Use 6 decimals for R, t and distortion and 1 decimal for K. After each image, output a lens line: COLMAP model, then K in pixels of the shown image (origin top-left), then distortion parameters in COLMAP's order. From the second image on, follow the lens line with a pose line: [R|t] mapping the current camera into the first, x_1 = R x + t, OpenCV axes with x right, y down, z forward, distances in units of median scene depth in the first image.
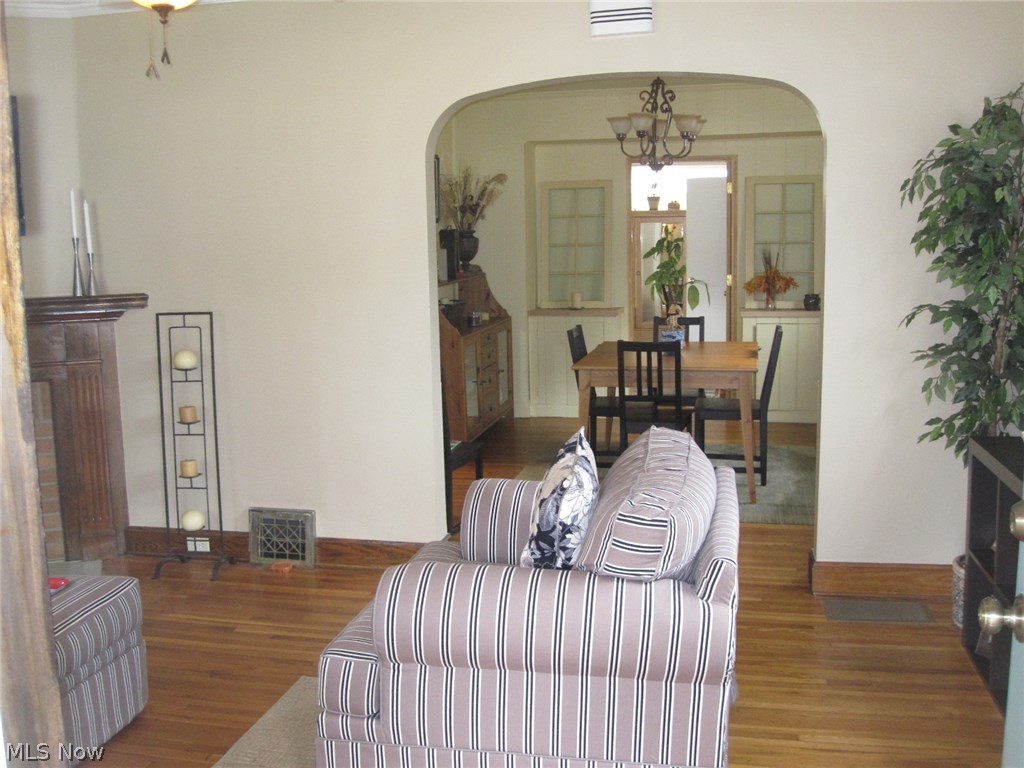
lens RADIAL K [[1002.6, 0, 512.0], [0, 1002.6, 384.0], [0, 0, 1]] dist [-0.062443, 0.008772]
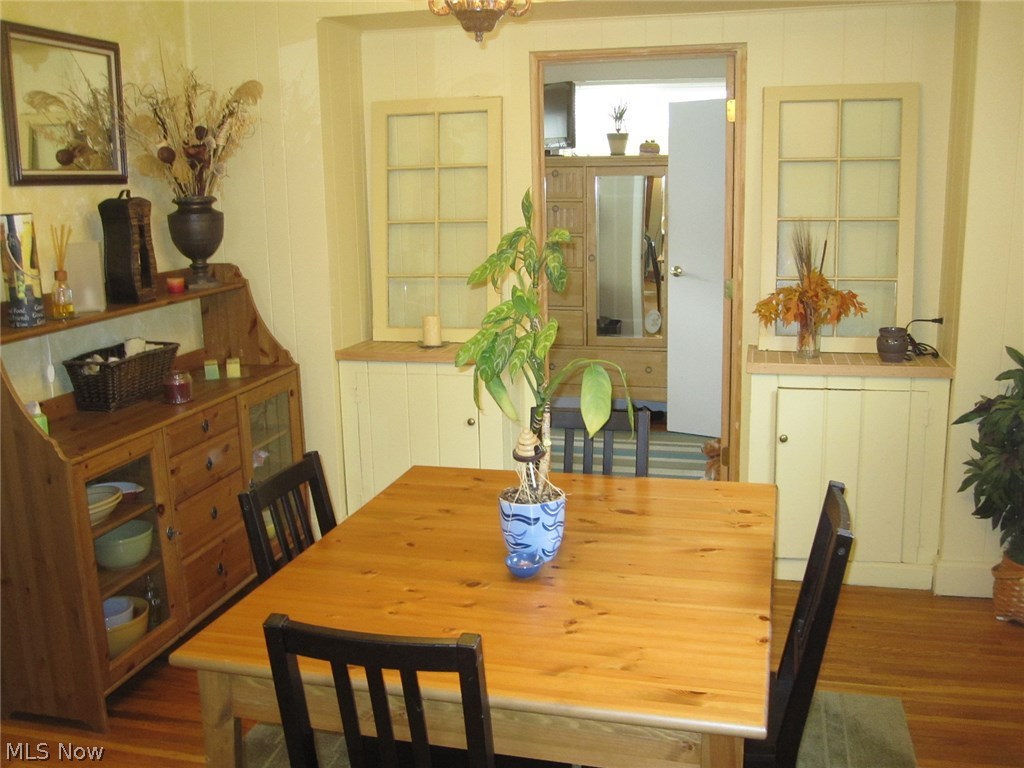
lens RADIAL K [[1002.6, 0, 512.0], [0, 1002.6, 384.0], [0, 0, 1]] dist [-0.062443, 0.008772]
pose [[0.999579, 0.006287, -0.028333, 0.123006], [-0.004764, 0.998557, 0.053497, -0.085407], [0.028628, -0.053340, 0.998166, 0.488816]]
